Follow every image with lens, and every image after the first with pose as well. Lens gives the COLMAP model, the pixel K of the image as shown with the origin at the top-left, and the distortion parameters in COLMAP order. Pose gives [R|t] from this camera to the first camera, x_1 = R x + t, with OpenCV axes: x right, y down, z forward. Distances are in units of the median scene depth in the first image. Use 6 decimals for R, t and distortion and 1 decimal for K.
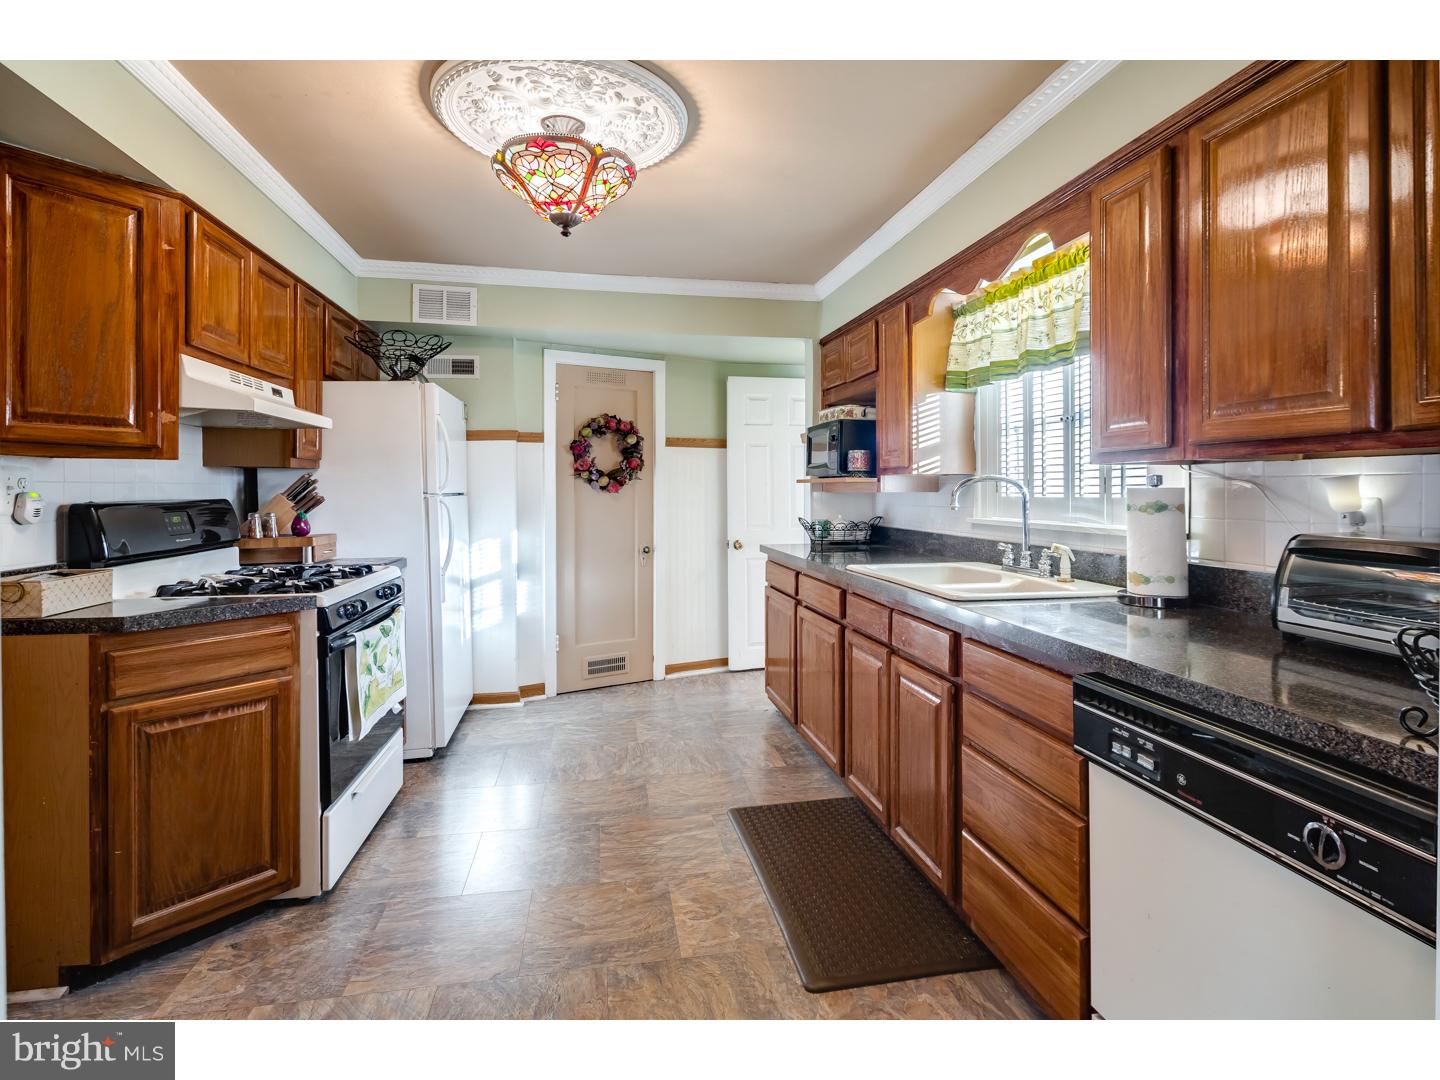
lens RADIAL K [[737.1, 0, 725.0], [0, 737.1, 490.7], [0, 0, 1]] dist [-0.000463, -0.002224]
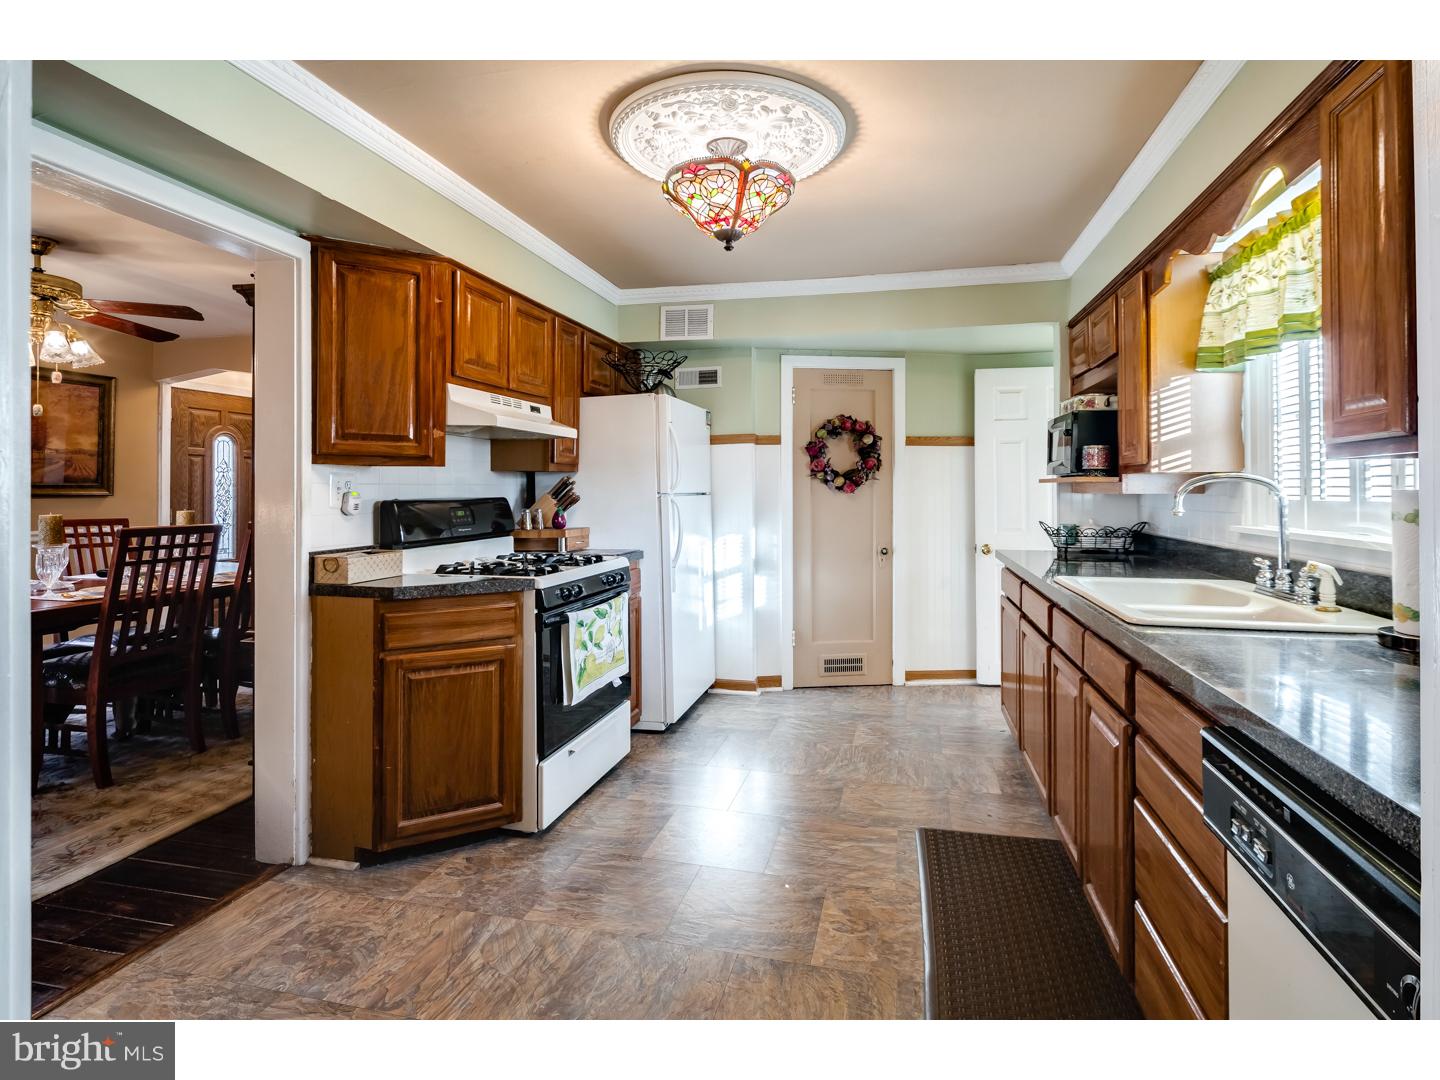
lens RADIAL K [[731.8, 0, 722.2], [0, 731.8, 482.3], [0, 0, 1]] dist [0.000780, -0.001302]
pose [[0.911431, -0.002790, -0.411444, 0.183714], [-0.001744, 0.999942, -0.010646, -0.001670], [0.411450, 0.010421, 0.911373, 0.038602]]
